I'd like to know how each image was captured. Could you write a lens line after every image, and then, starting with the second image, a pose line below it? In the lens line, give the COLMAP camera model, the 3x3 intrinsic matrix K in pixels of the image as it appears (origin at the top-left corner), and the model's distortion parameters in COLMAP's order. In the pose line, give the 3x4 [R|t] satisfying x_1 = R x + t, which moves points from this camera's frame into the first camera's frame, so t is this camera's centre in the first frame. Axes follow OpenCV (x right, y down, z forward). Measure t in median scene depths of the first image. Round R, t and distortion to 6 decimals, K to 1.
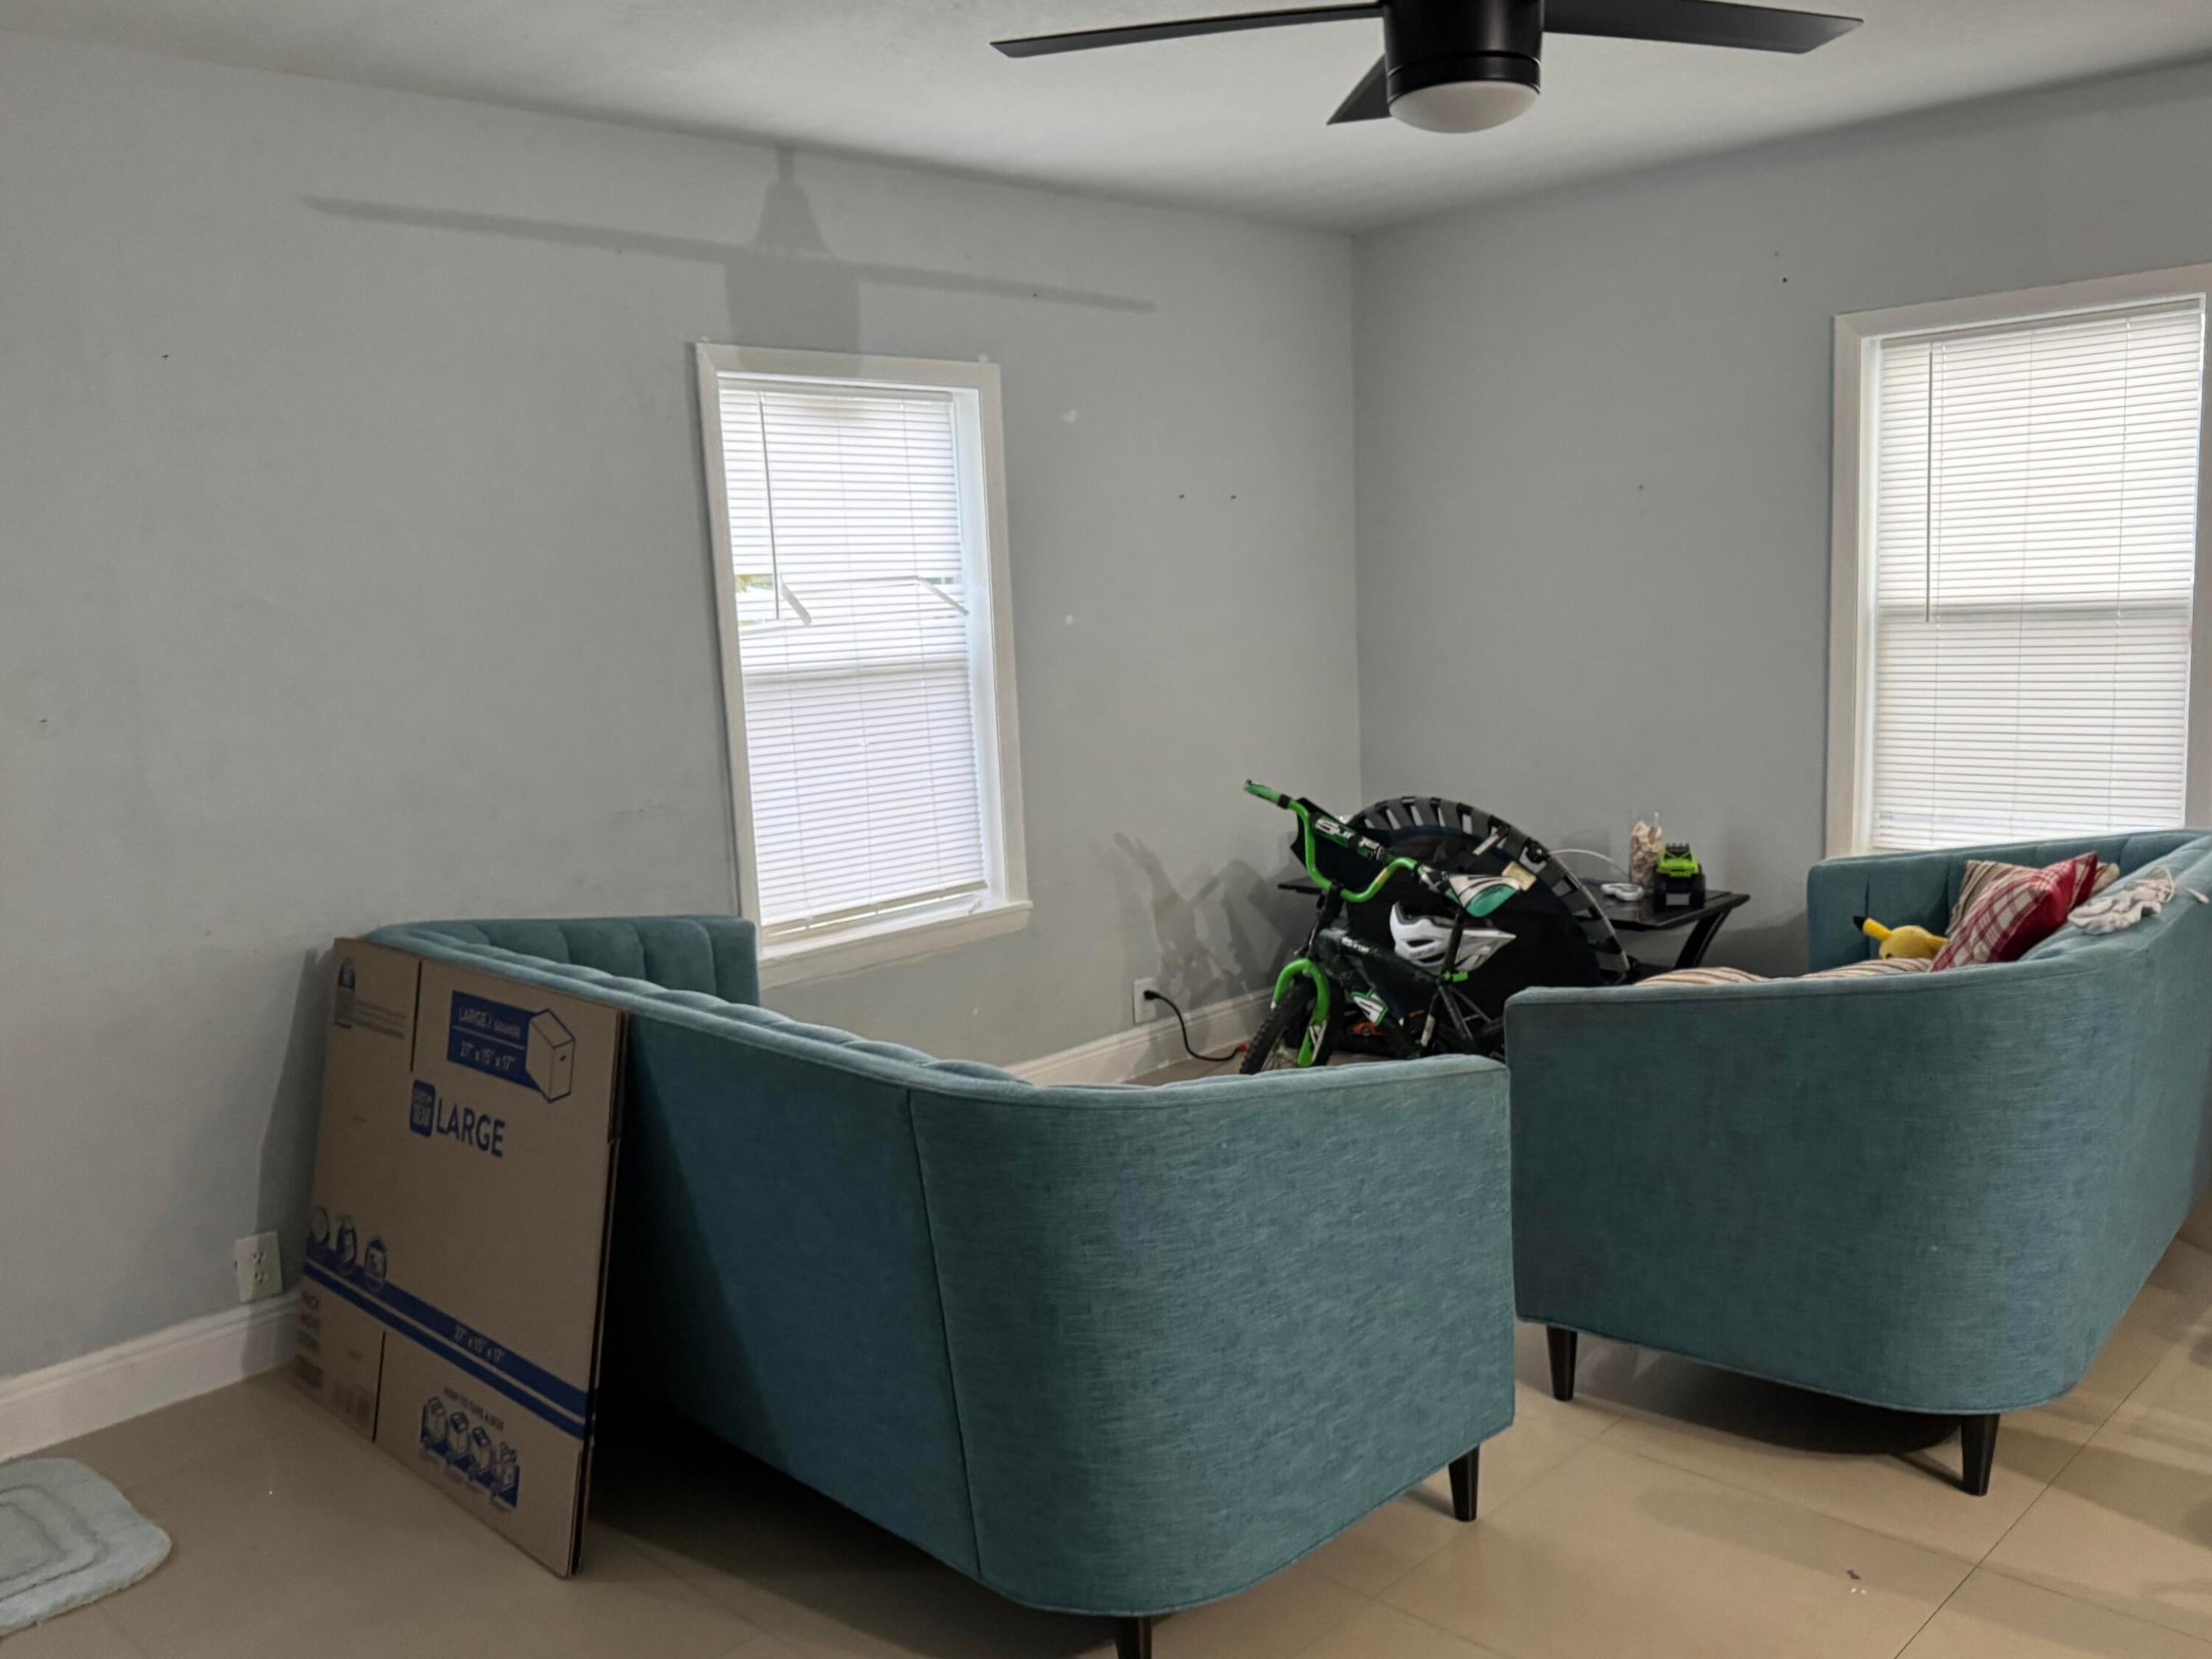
lens RADIAL K [[1768.2, 0, 1133.7], [0, 1768.2, 837.5], [0, 0, 1]] dist [0.155109, -0.284730]
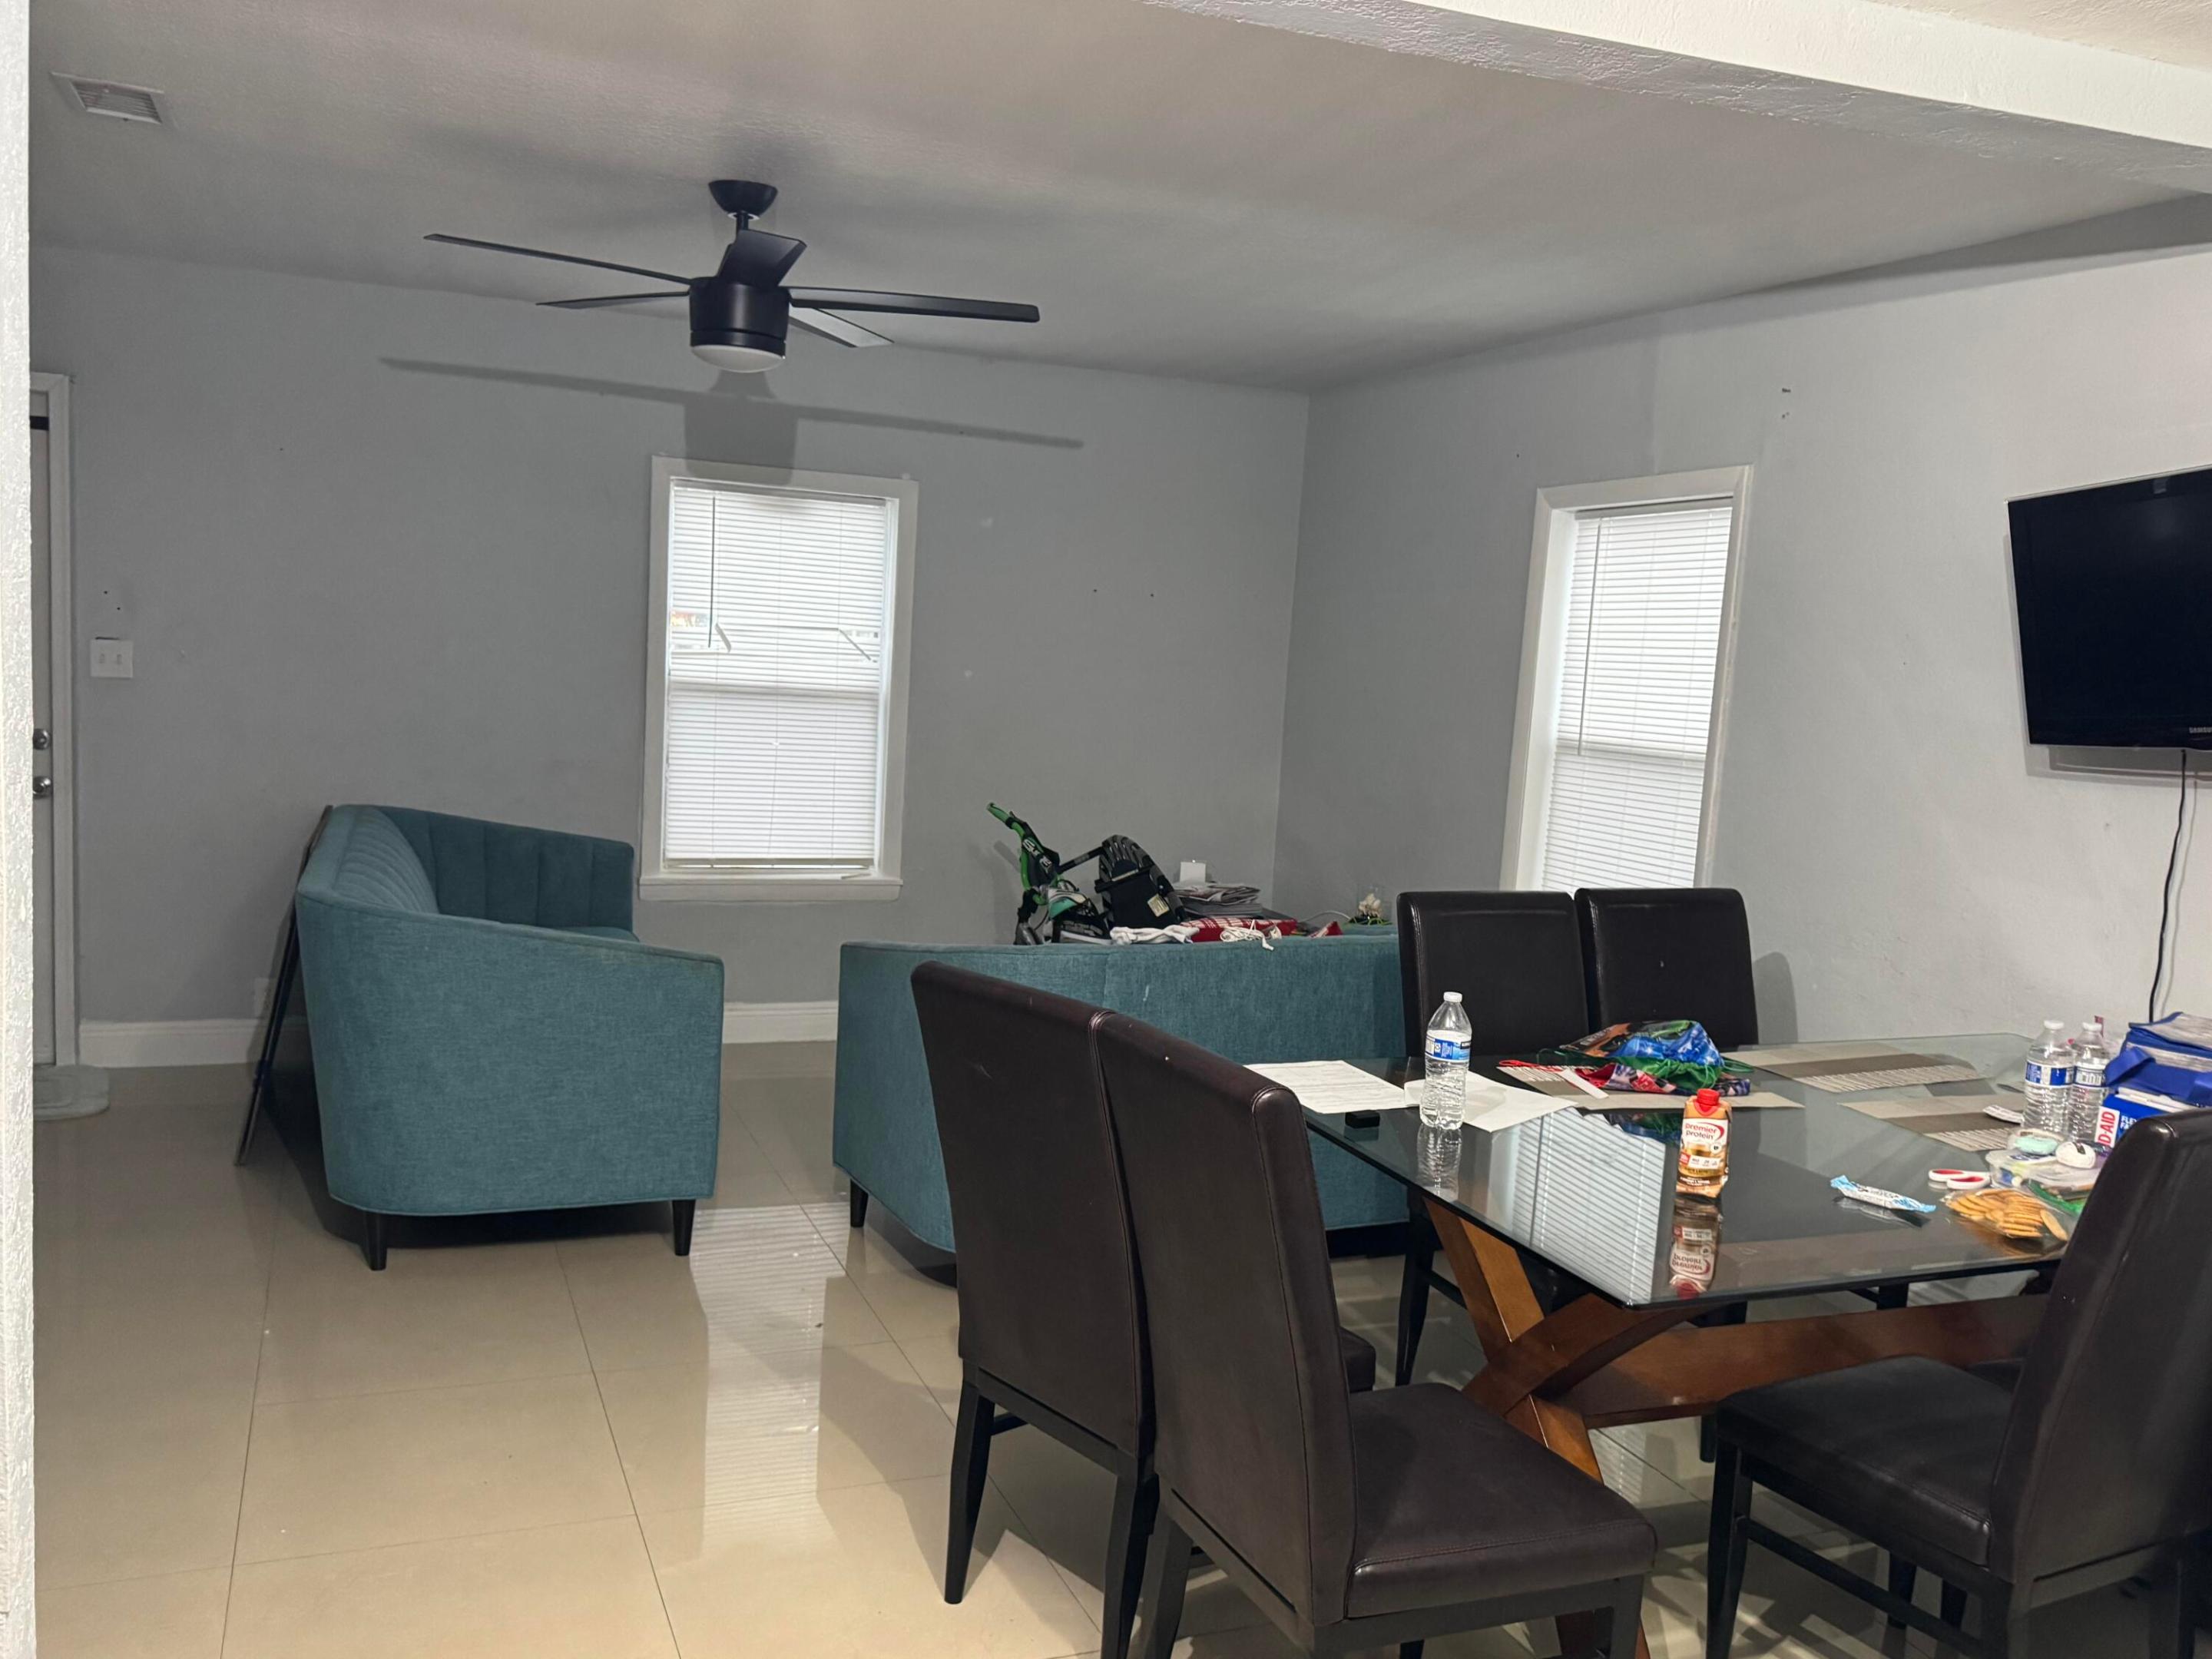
lens RADIAL K [[1768.2, 0, 1133.7], [0, 1768.2, 837.5], [0, 0, 1]] dist [0.155109, -0.284730]
pose [[0.911051, 0.142476, -0.386894, 0.699606], [-0.157124, 0.987559, -0.006318, -0.015774], [0.381181, 0.066547, 0.922102, -0.187249]]
